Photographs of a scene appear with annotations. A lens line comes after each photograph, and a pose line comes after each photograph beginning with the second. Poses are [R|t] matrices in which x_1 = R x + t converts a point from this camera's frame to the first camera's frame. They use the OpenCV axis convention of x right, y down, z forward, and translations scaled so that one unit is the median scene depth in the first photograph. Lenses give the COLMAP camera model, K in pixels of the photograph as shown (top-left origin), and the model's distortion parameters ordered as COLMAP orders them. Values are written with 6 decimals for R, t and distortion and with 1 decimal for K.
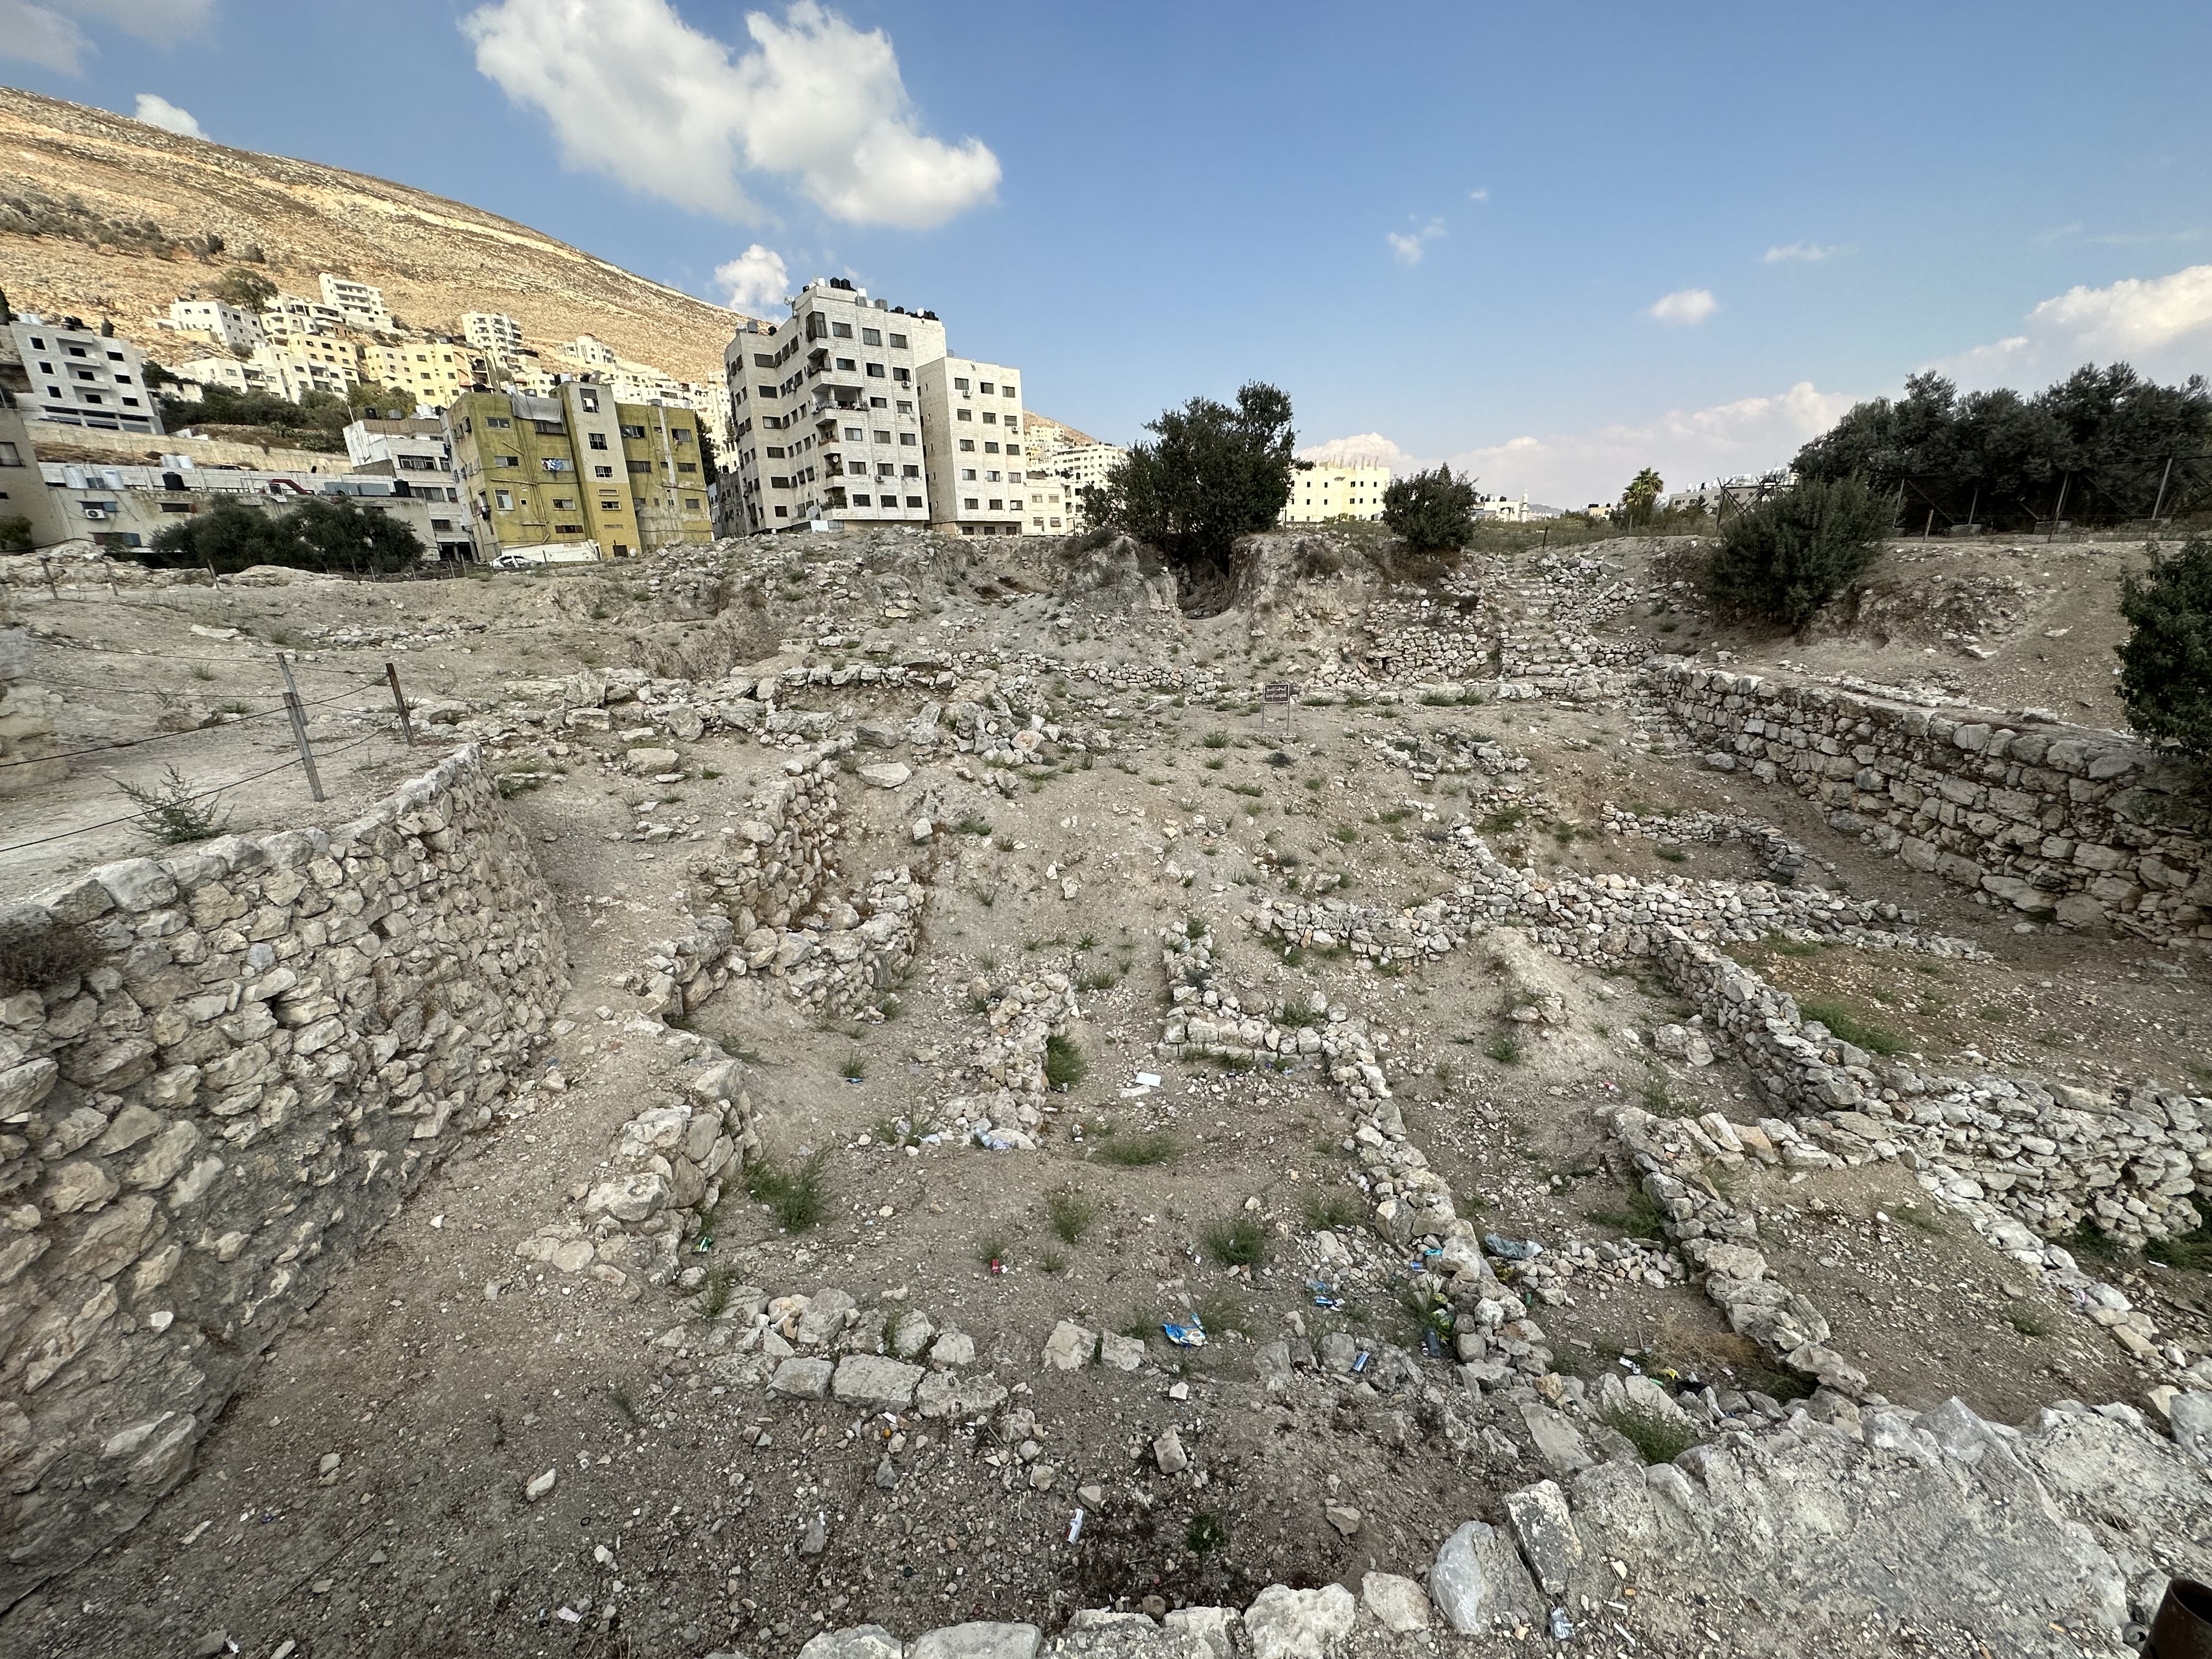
lens RADIAL K [[878.0, 0, 1112.0], [0, 878.0, 830.3], [0, 0, 1]] dist [-0.002694, -0.000201]
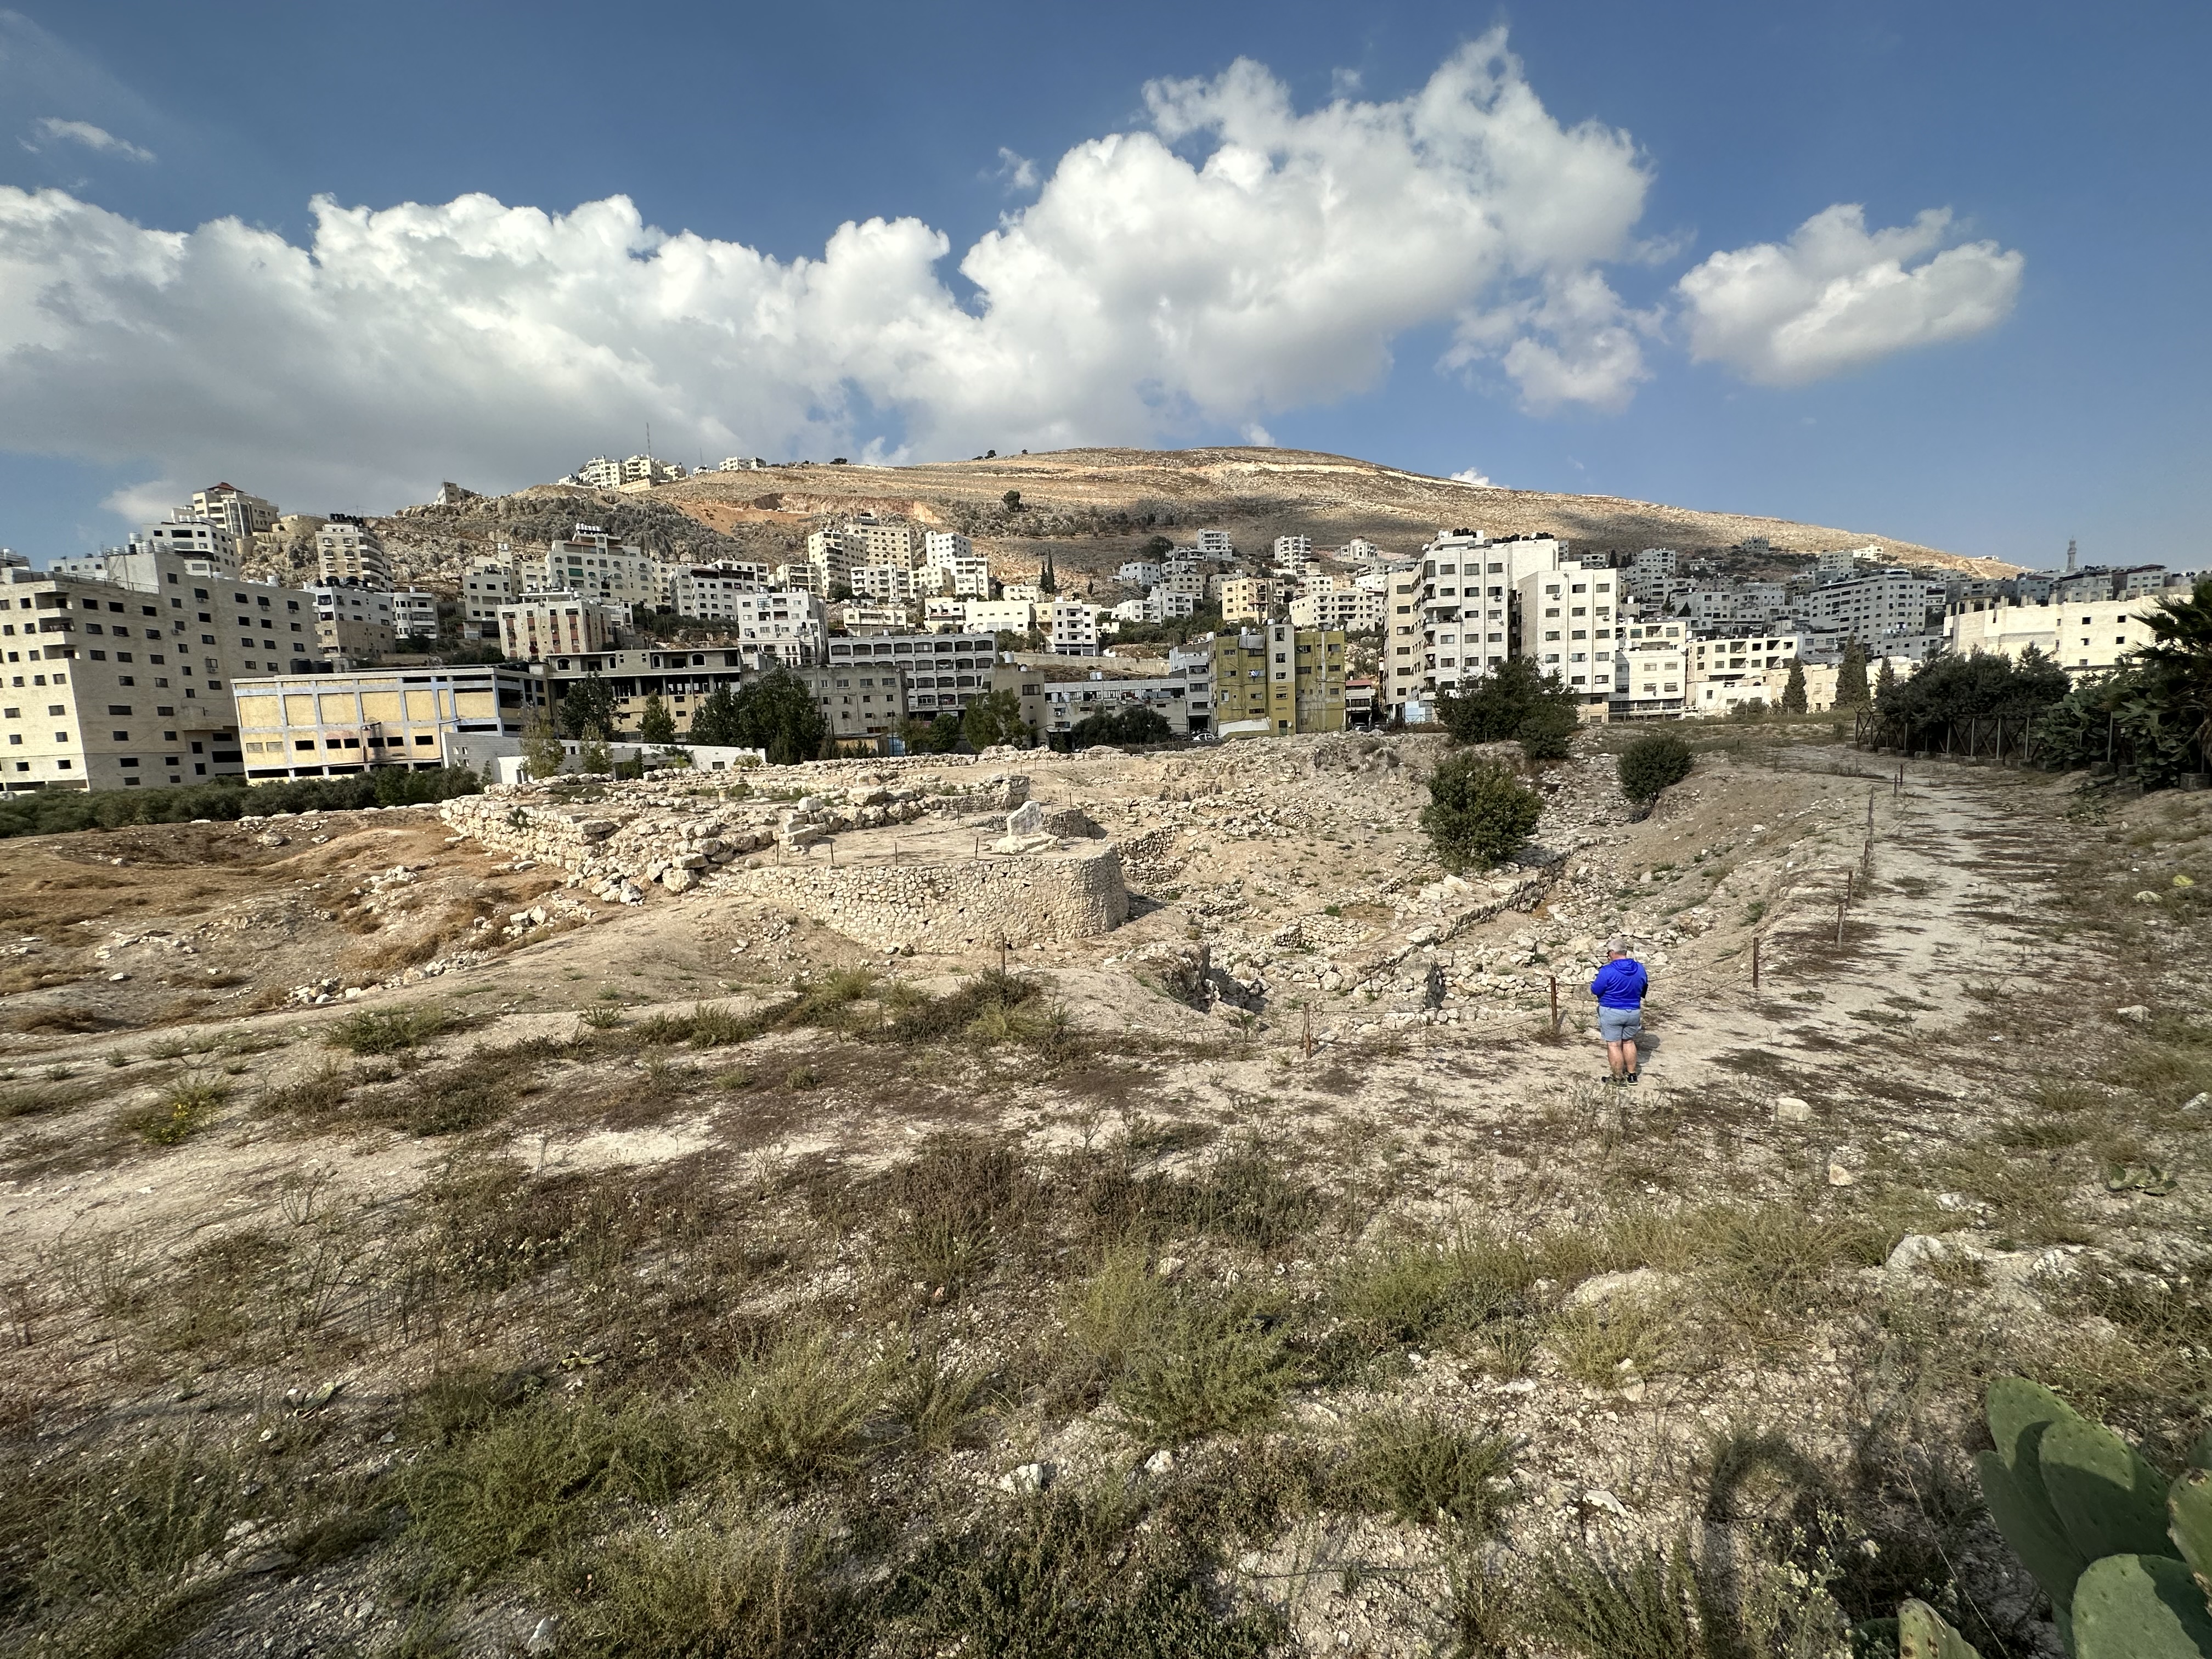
lens RADIAL K [[878.0, 0, 1112.2], [0, 878.0, 829.9], [0, 0, 1]] dist [-0.002694, -0.000201]
pose [[0.709418, 0.084246, -0.699735, 0.330083], [-0.191450, 0.978533, -0.076286, 0.042417], [0.678287, 0.188083, 0.710318, -0.275596]]
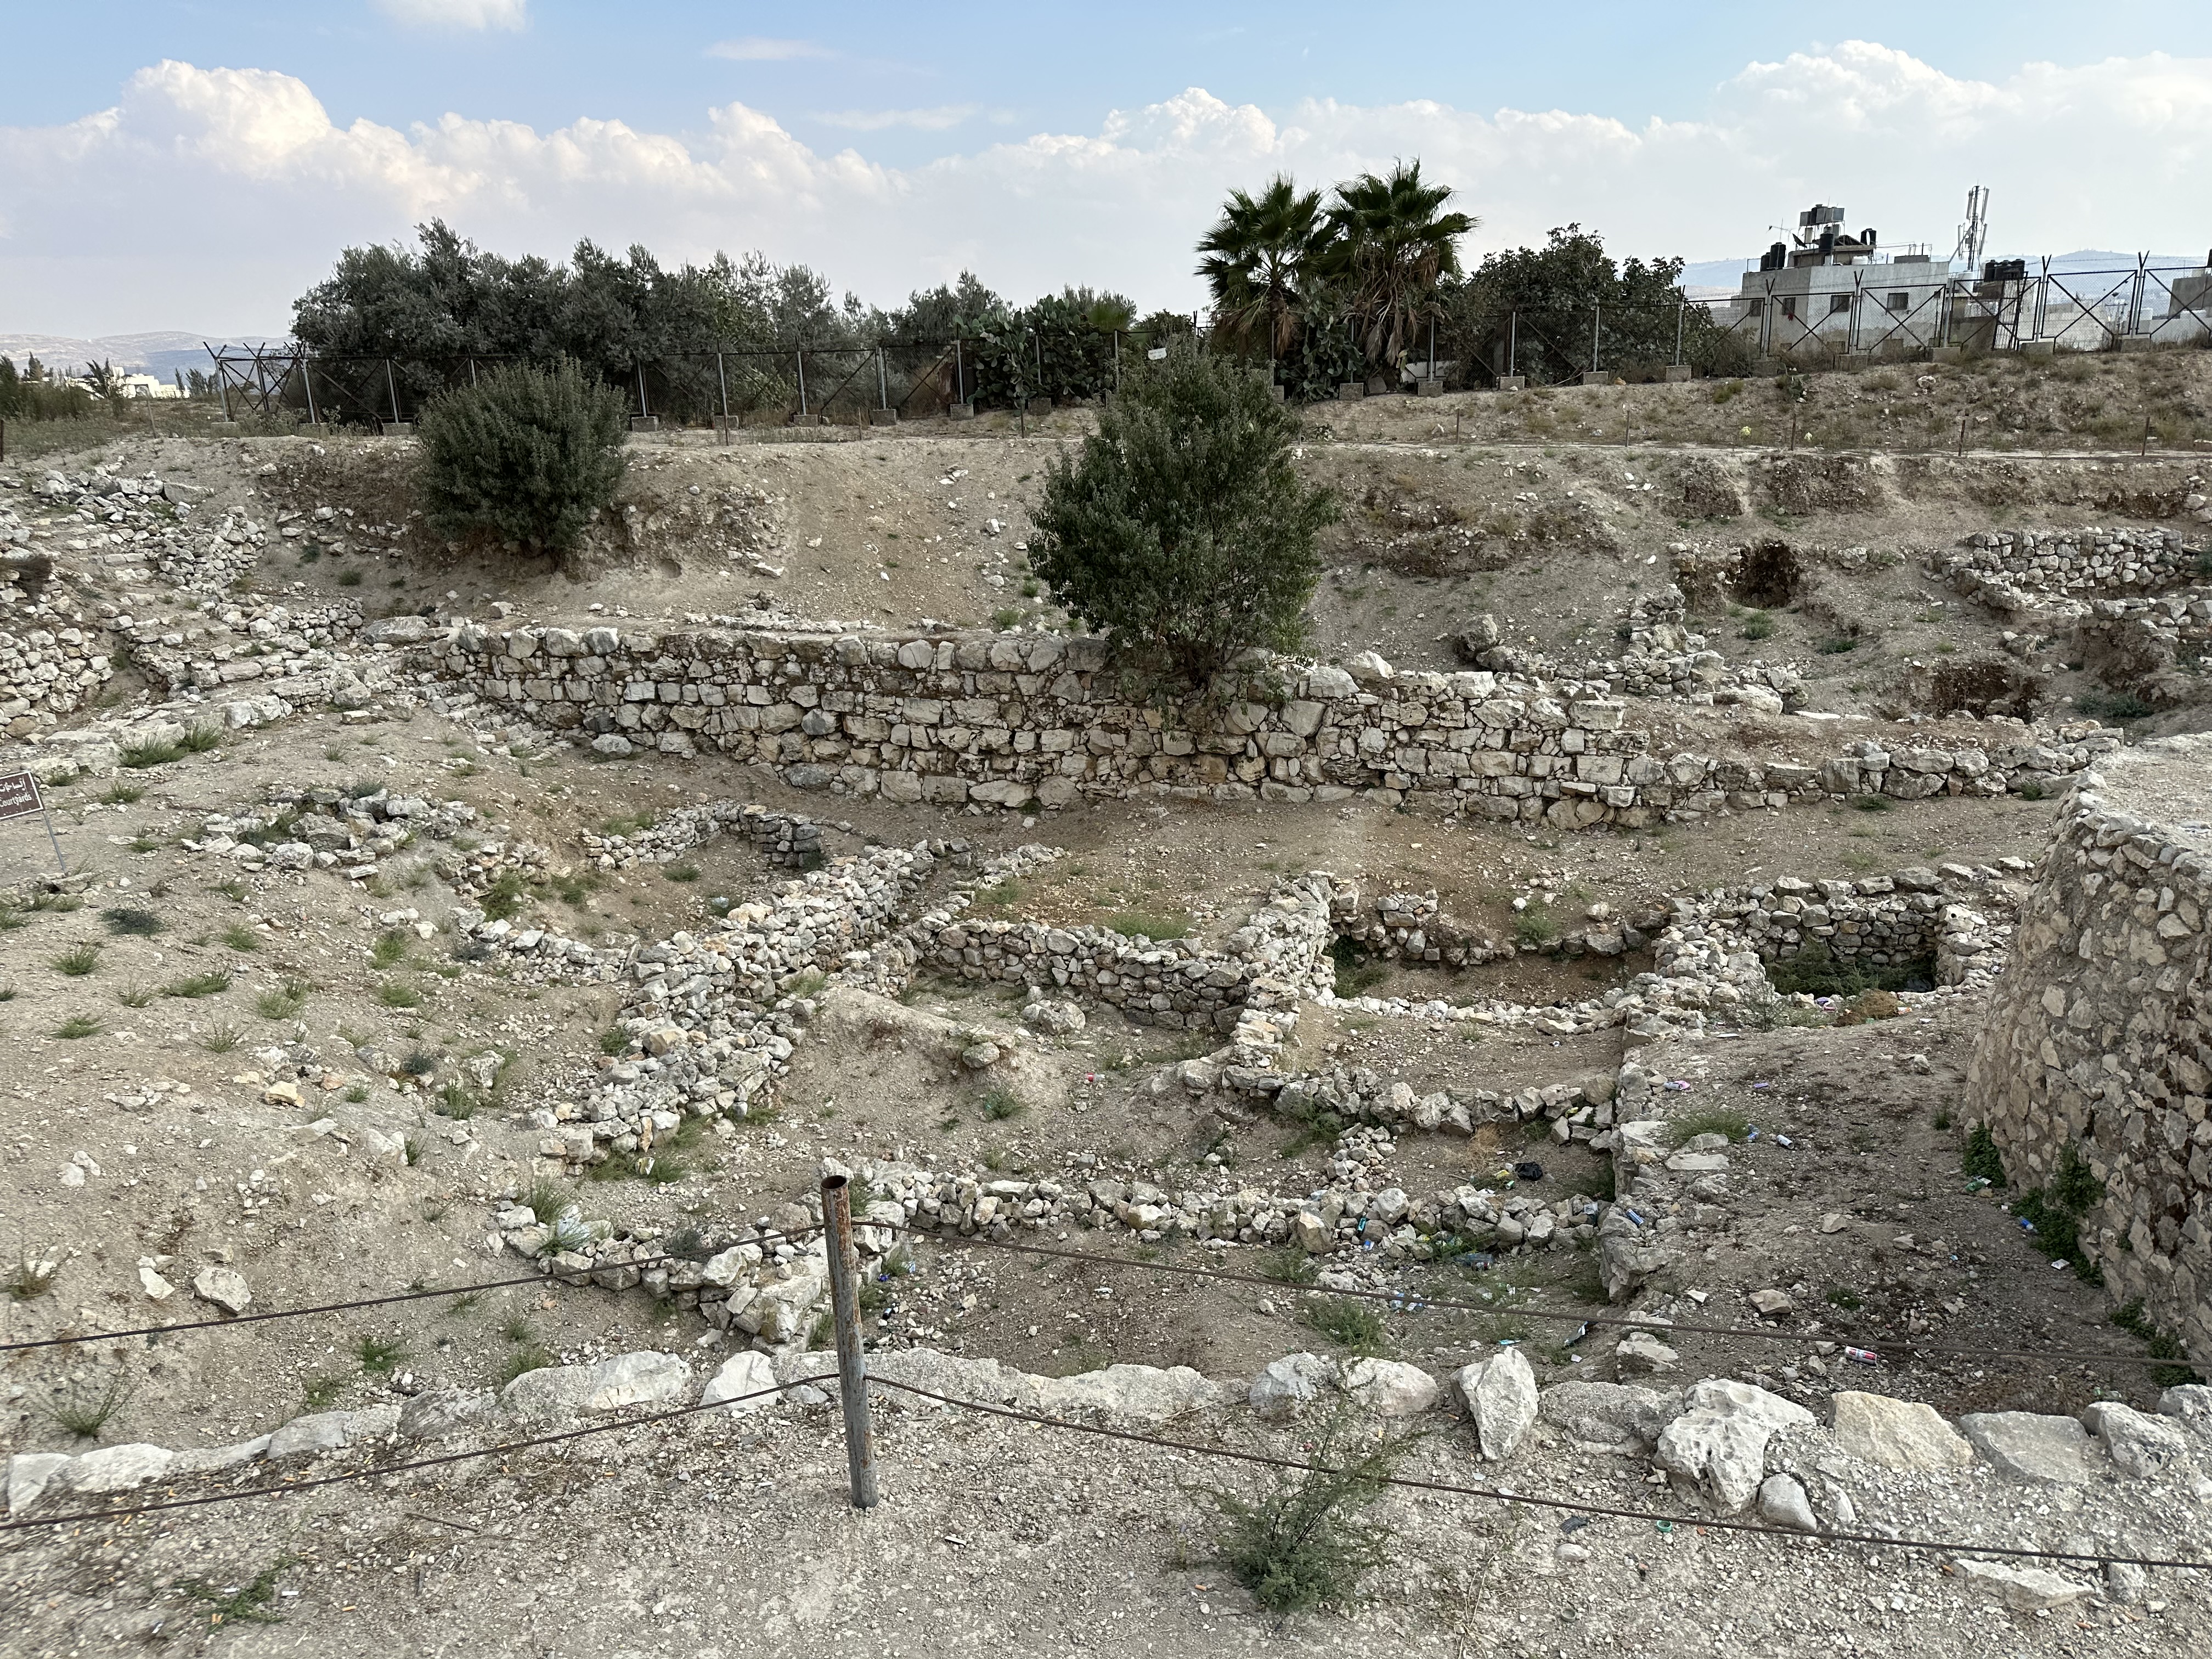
lens RADIAL K [[1551.3, 0, 1108.3], [0, 1551.3, 838.7], [0, 0, 1]] dist [0.006340, -0.003880]
pose [[0.261719, -0.255341, 0.930755, -0.222230], [0.300536, 0.937983, 0.172816, -0.054448], [-0.917159, 0.234496, 0.322227, 0.110445]]
